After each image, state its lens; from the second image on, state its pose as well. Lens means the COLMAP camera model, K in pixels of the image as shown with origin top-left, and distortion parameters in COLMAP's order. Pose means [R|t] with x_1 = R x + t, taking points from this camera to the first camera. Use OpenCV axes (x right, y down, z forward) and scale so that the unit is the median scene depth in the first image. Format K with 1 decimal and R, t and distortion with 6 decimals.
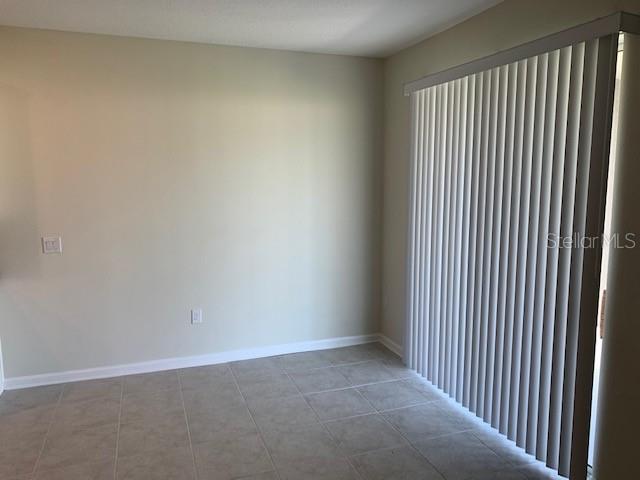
lens RADIAL K [[489.4, 0, 318.0], [0, 489.4, 235.7], [0, 0, 1]] dist [0.014820, -0.011597]
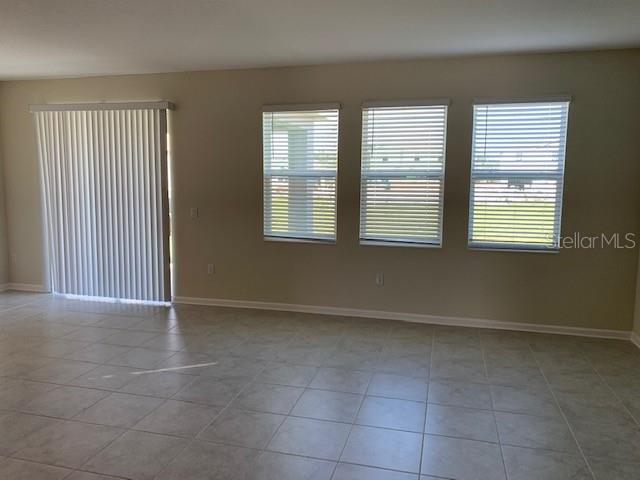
lens RADIAL K [[489.4, 0, 318.0], [0, 489.4, 235.7], [0, 0, 1]] dist [0.014820, -0.011597]
pose [[0.567138, -0.088523, 0.818851, -0.608684], [0.099996, 0.994253, 0.038228, 0.126443], [-0.817530, 0.060201, 0.572731, -0.595145]]
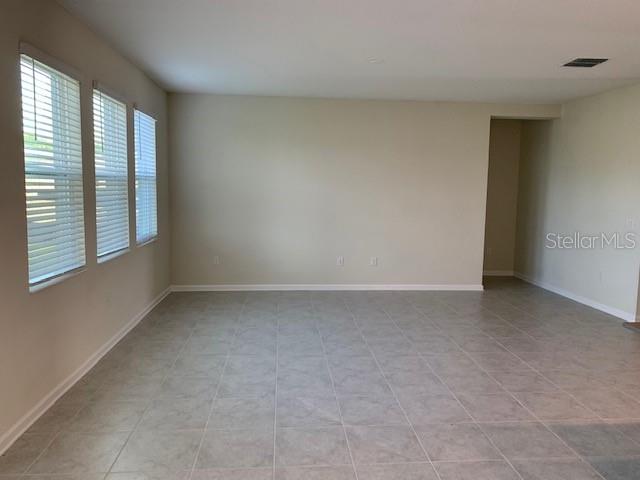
lens RADIAL K [[489.4, 0, 318.0], [0, 489.4, 235.7], [0, 0, 1]] dist [0.014820, -0.011597]
pose [[-0.965709, -0.039380, 0.256623, -0.168162], [0.019289, 0.974815, 0.222178, -0.071999], [-0.258910, 0.219509, -0.940628, 0.936538]]
